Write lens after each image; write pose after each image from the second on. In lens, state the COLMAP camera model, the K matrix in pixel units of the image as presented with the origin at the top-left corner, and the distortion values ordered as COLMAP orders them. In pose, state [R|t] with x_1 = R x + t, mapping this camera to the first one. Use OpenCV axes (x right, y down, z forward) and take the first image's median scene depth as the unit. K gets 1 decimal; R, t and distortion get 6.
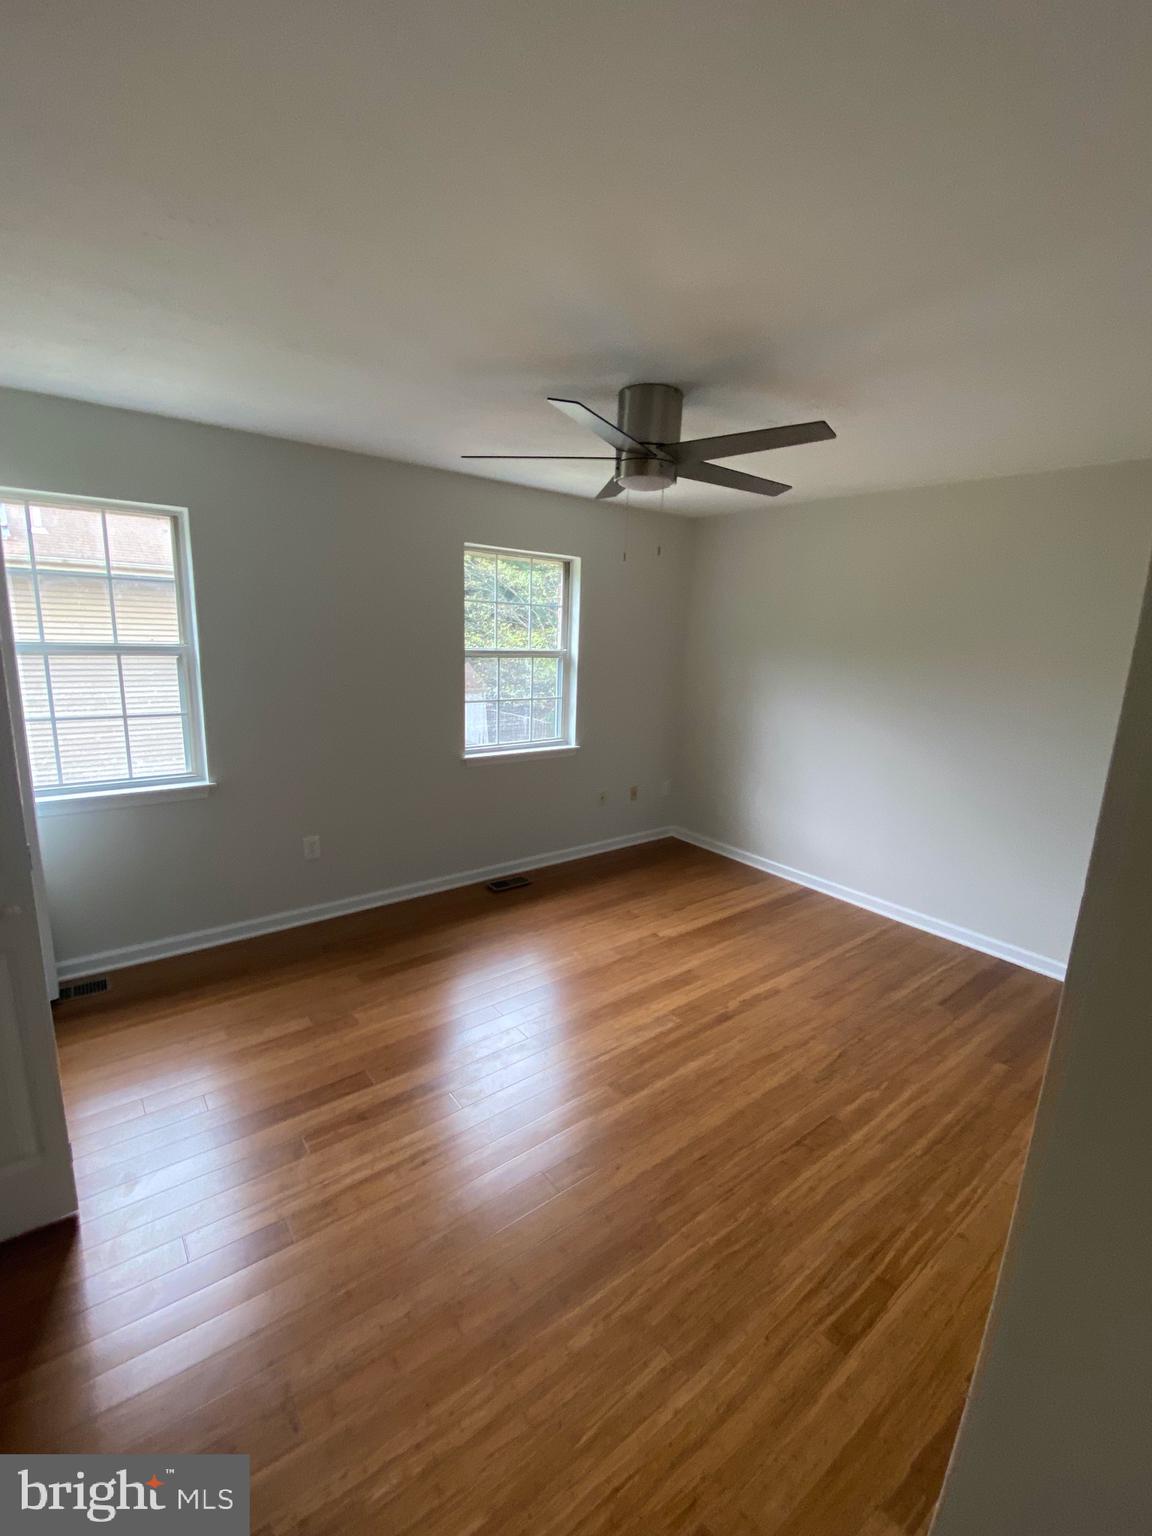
lens RADIAL K [[656.7, 0, 585.5], [0, 656.7, 765.2], [0, 0, 1]] dist [-0.007270, -0.003663]
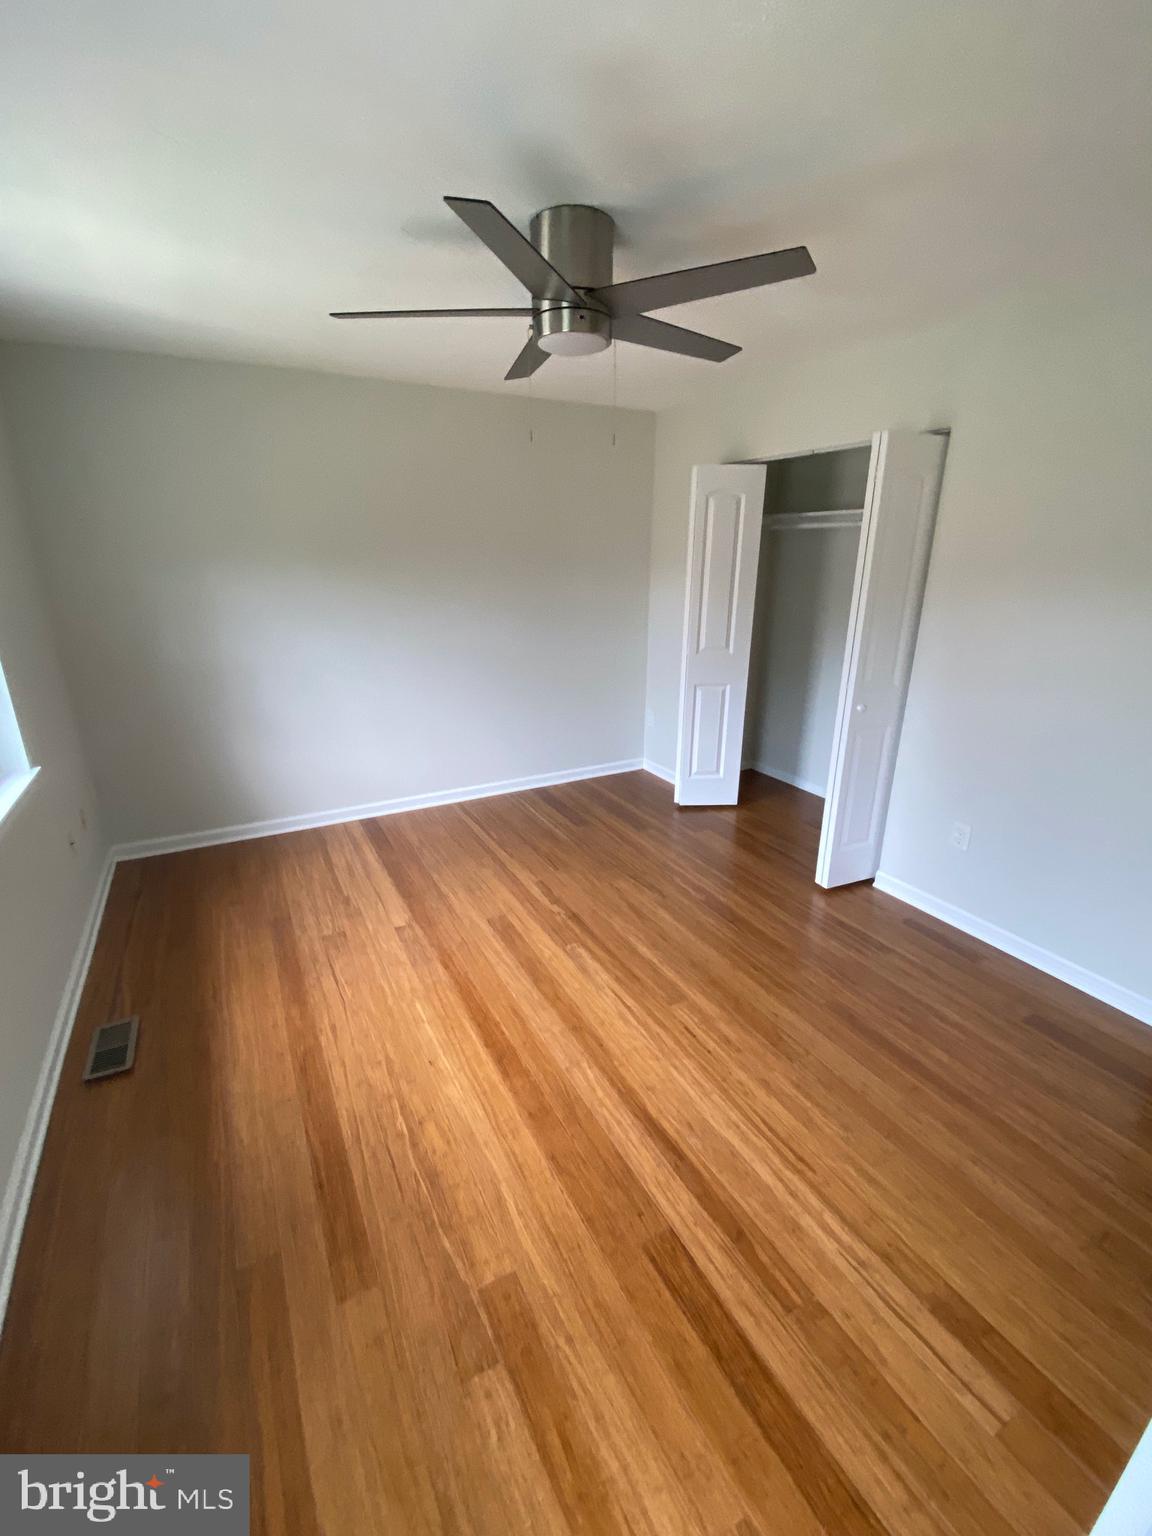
lens RADIAL K [[622.6, 0, 590.1], [0, 622.6, 770.3], [0, 0, 1]] dist [-0.002992, -0.004609]
pose [[0.151289, -0.354857, 0.922599, -0.745175], [0.197023, 0.925440, 0.323641, -0.189339], [-0.968656, 0.132810, 0.209923, 0.855442]]
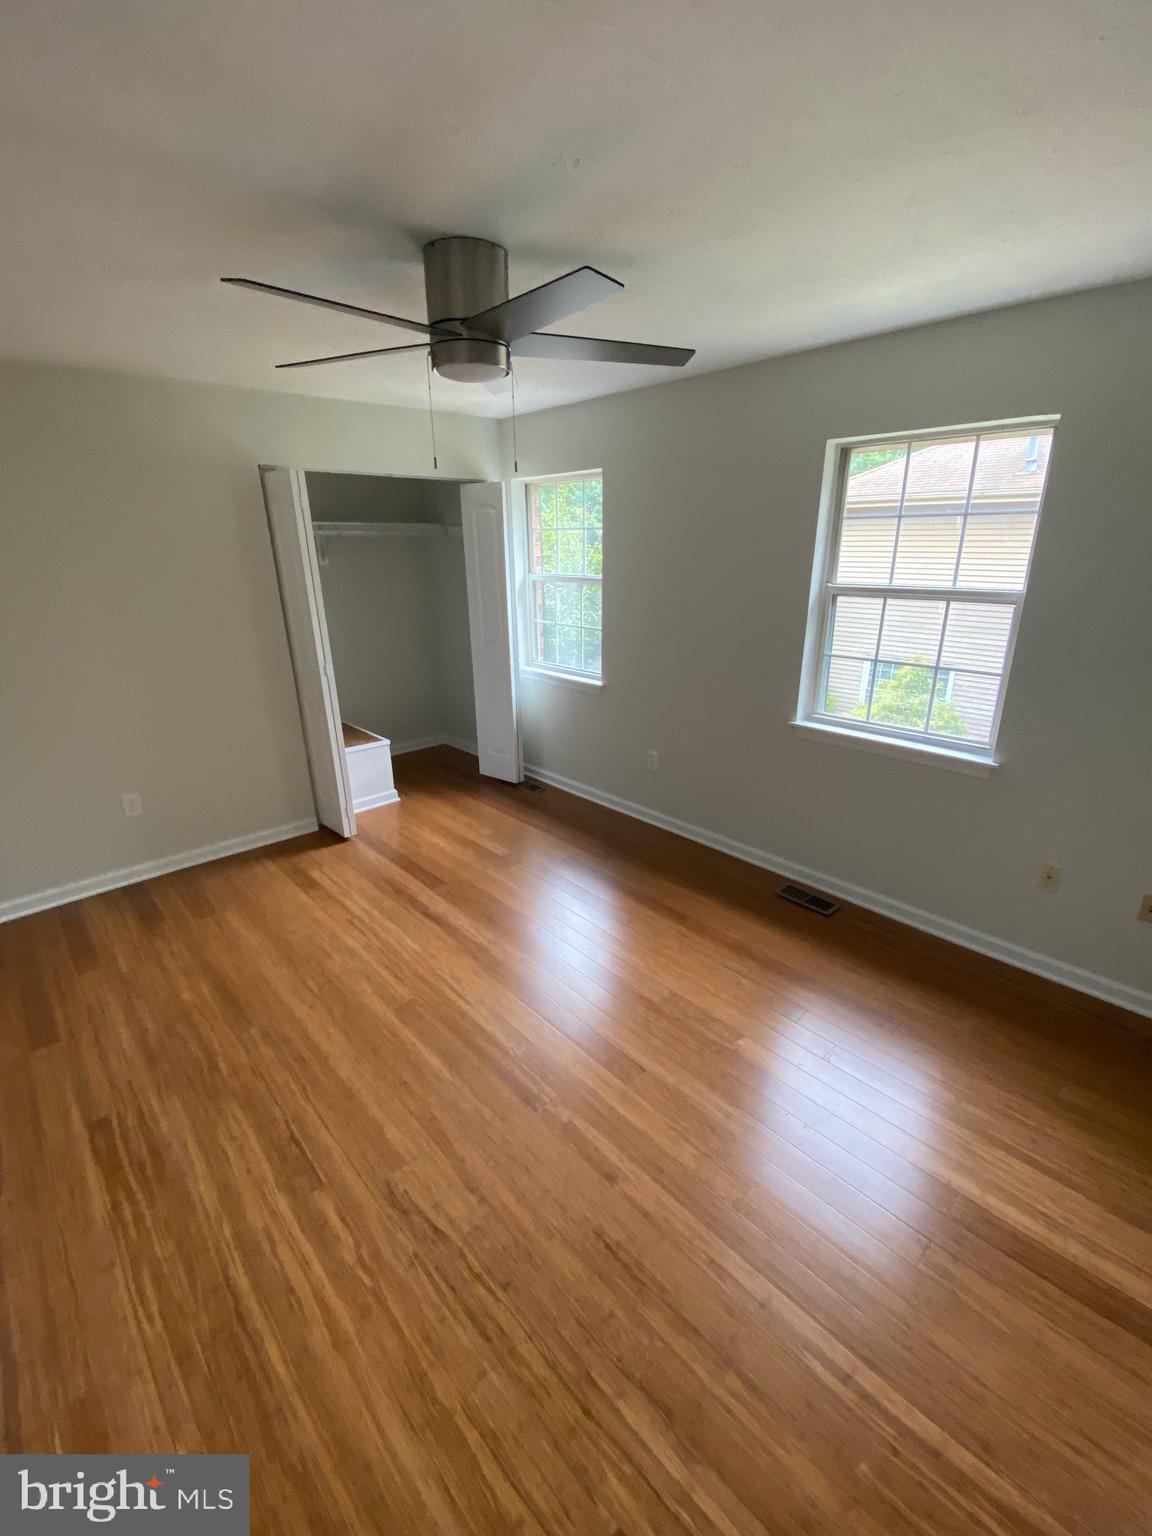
lens RADIAL K [[656.7, 0, 583.5], [0, 656.7, 769.3], [0, 0, 1]] dist [-0.007270, -0.003663]
pose [[0.082796, 0.297635, -0.951083, 0.956657], [-0.189390, 0.941666, 0.278201, -0.220405], [0.978405, 0.157091, 0.134335, 1.056012]]
